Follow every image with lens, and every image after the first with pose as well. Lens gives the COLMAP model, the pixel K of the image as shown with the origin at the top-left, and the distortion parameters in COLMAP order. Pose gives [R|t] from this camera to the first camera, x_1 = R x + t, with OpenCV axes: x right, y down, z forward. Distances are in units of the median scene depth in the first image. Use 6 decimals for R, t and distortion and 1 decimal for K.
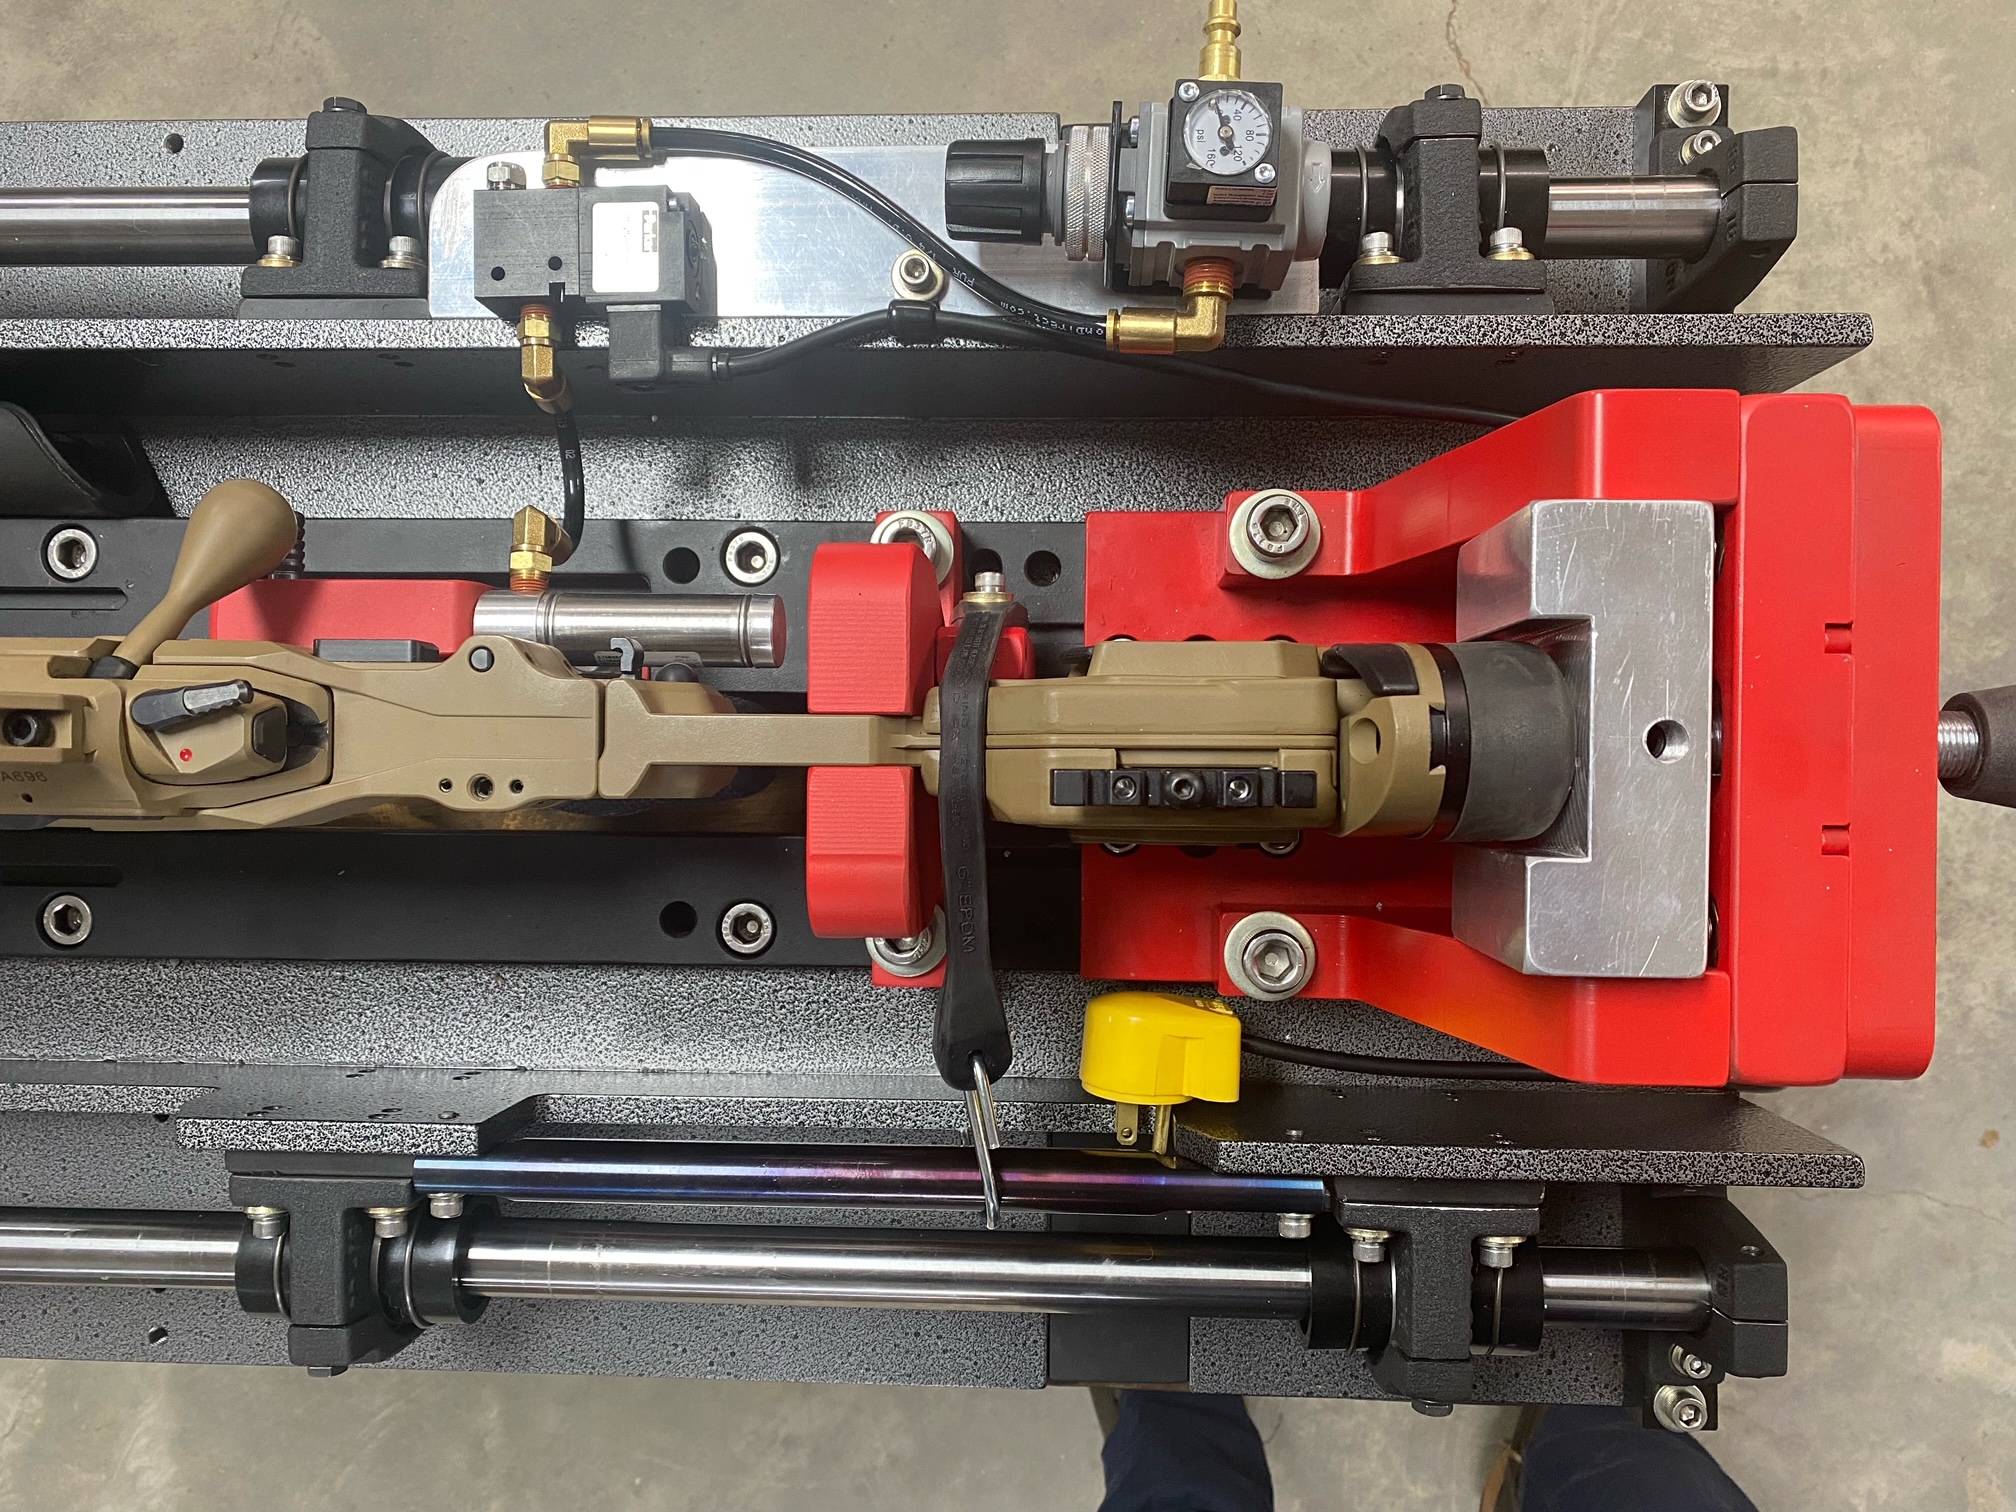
lens RADIAL K [[1541.0, 0, 1016.6], [0, 1541.0, 746.9], [0, 0, 1]] dist [0.026418, -0.027879]
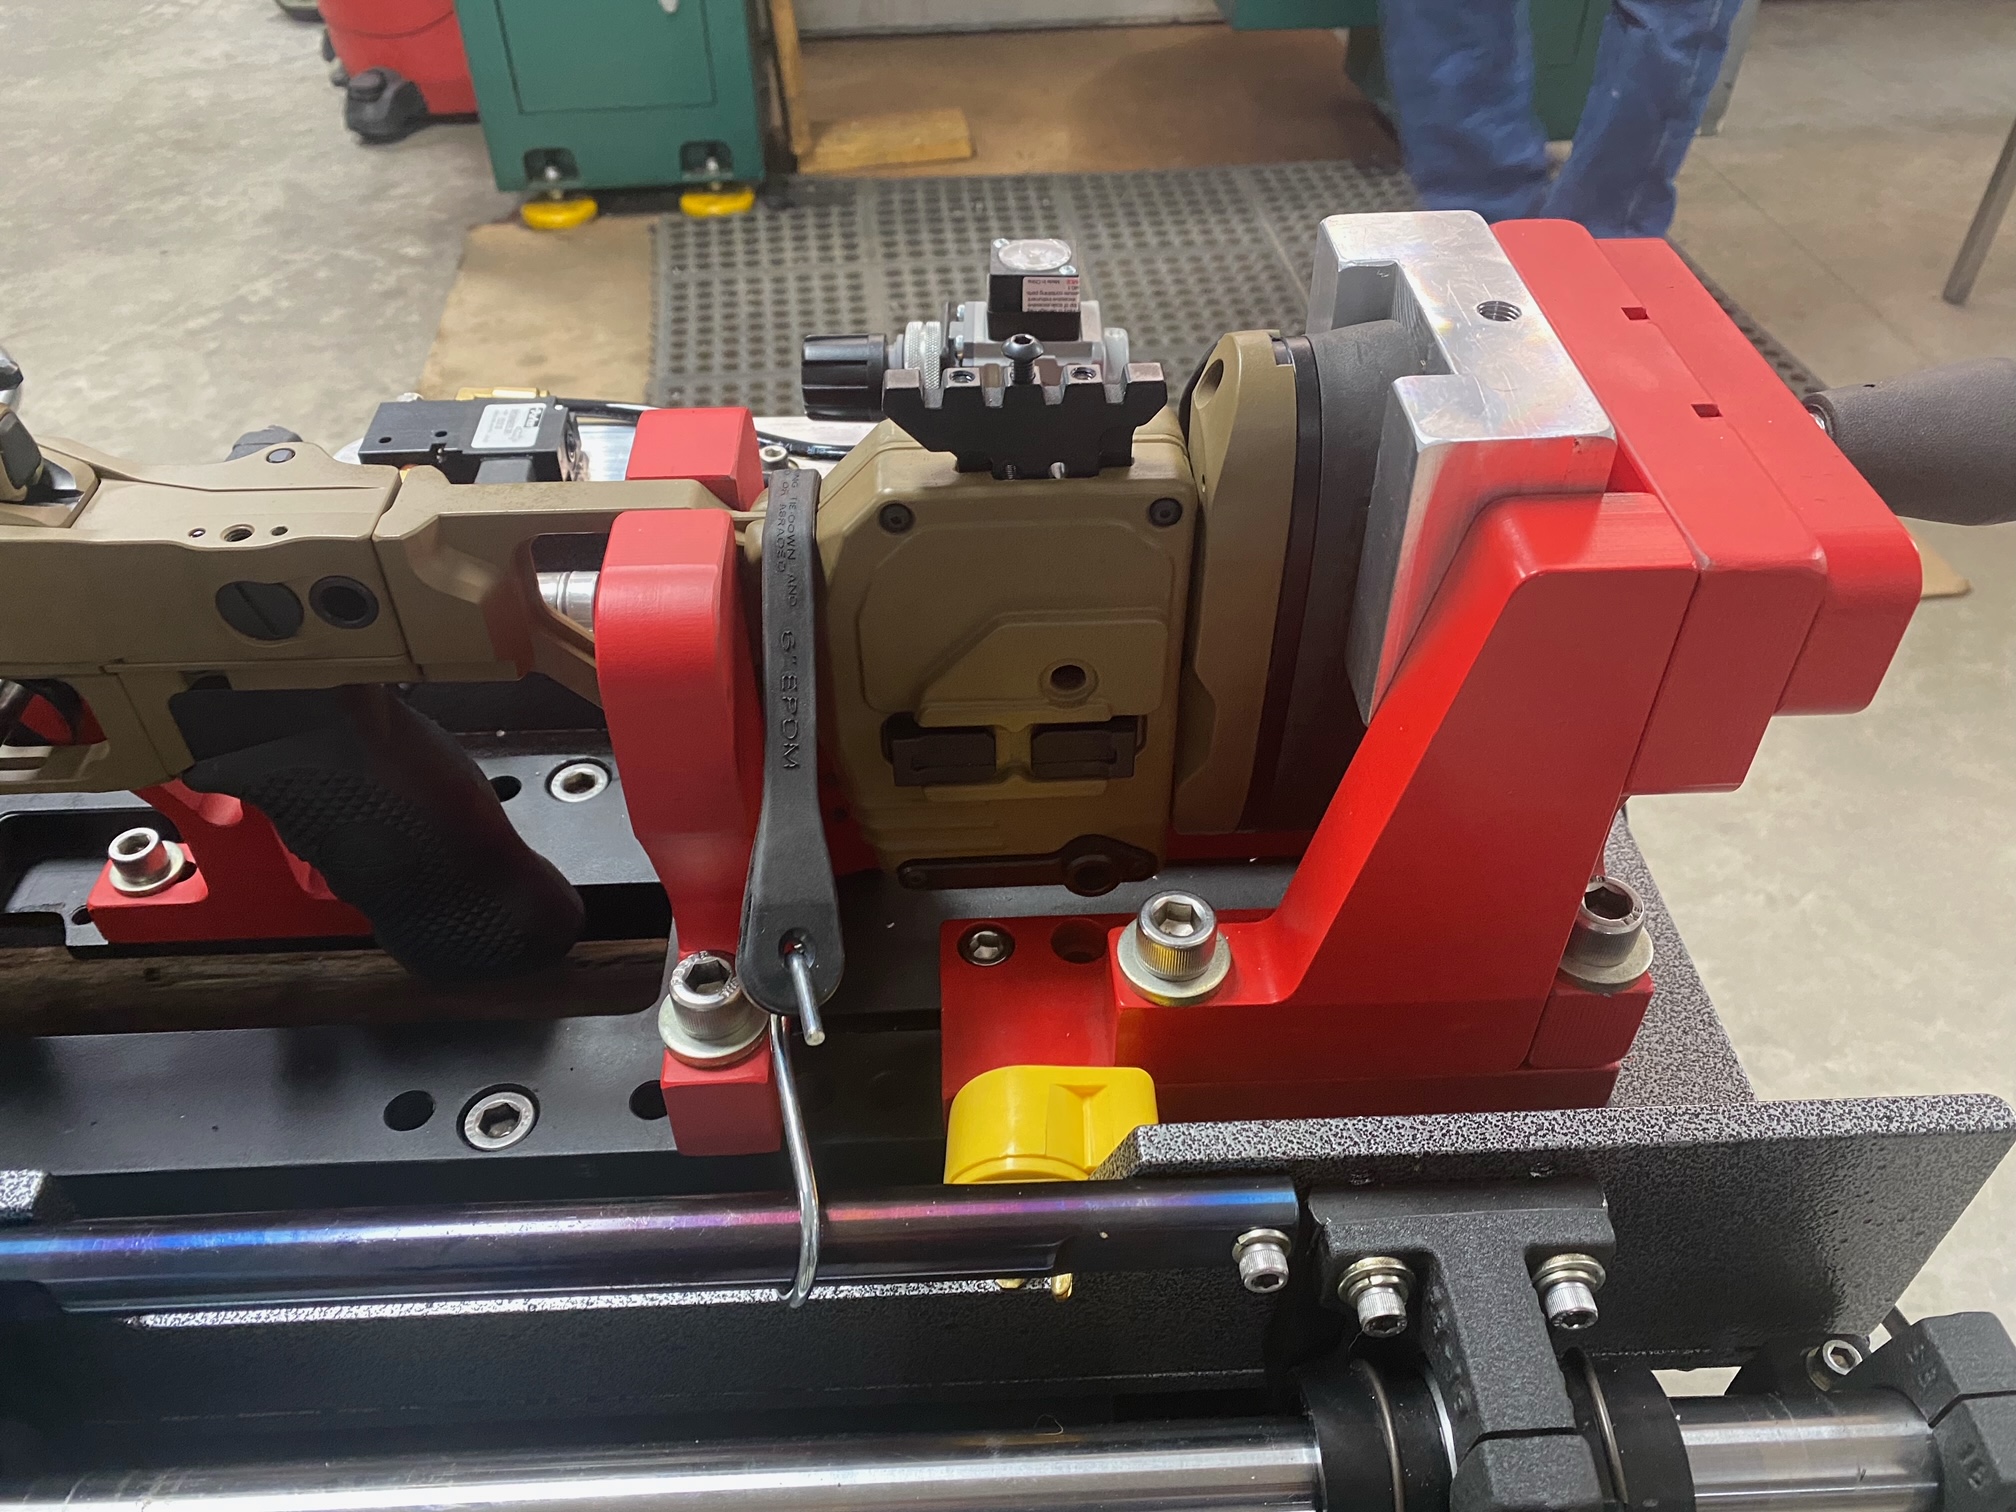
lens RADIAL K [[1541.0, 0, 1002.4], [0, 1541.0, 762.3], [0, 0, 1]] dist [0.026418, -0.027879]
pose [[0.997282, -0.001919, 0.073652, 0.018442], [0.054738, 0.688423, -0.723241, 0.664746], [-0.049316, 0.725307, 0.686657, 0.402802]]
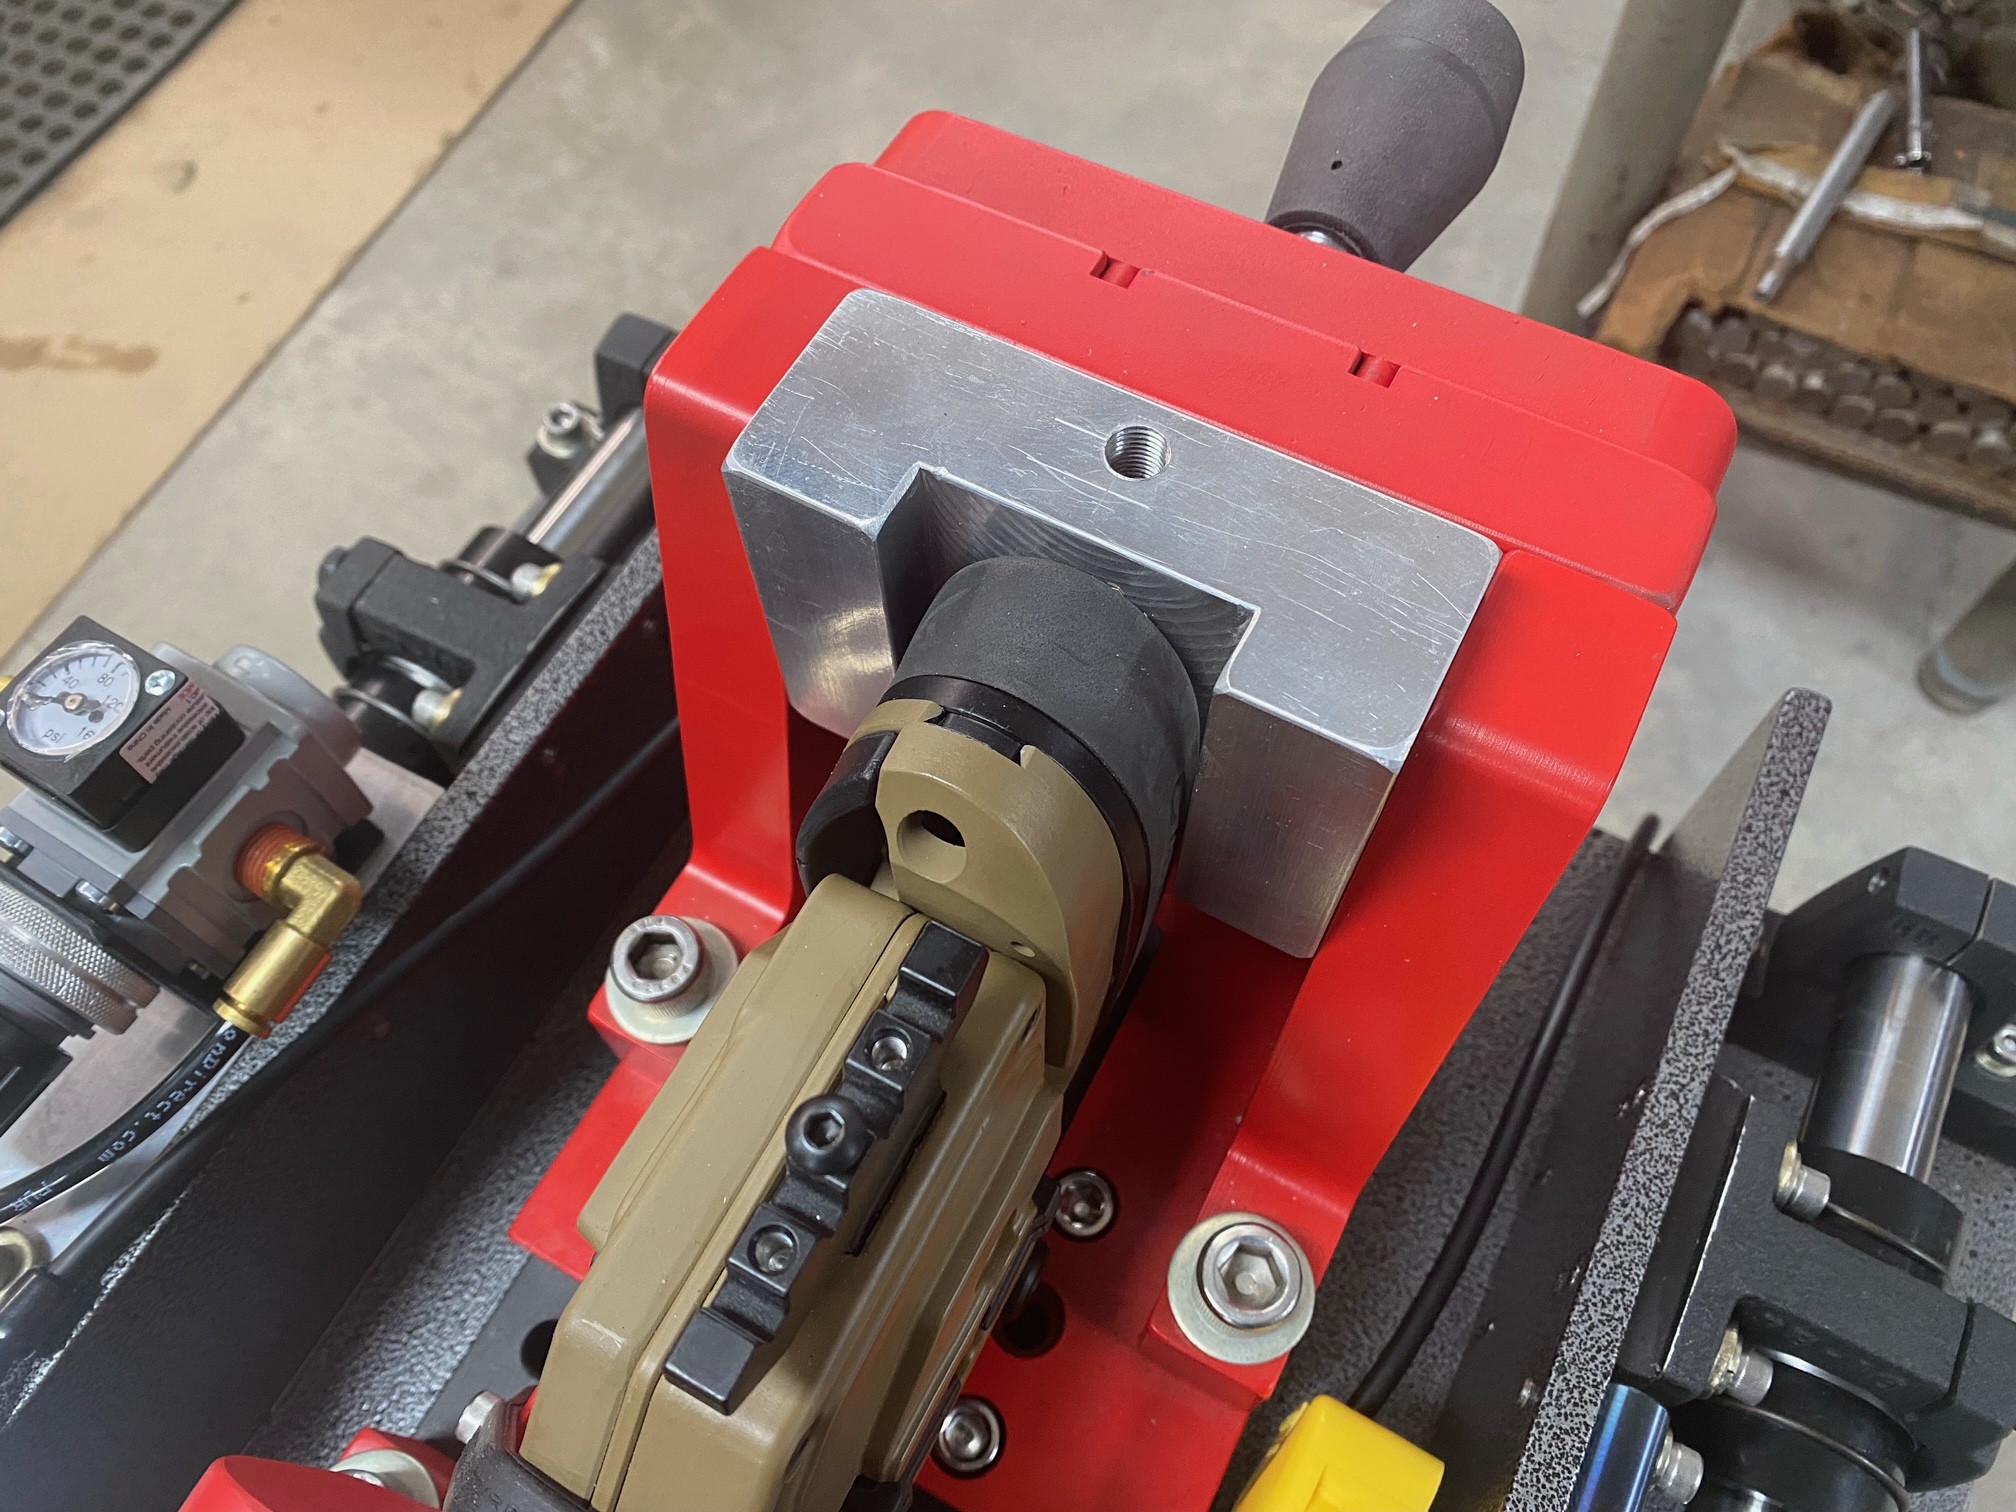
lens RADIAL K [[1541.0, 0, 992.7], [0, 1541.0, 764.2], [0, 0, 1]] dist [0.026418, -0.027879]
pose [[0.466562, -0.761641, 0.449693, -0.001995], [0.884413, 0.408384, -0.225912, 0.106779], [-0.011584, 0.503116, 0.864141, 0.374506]]
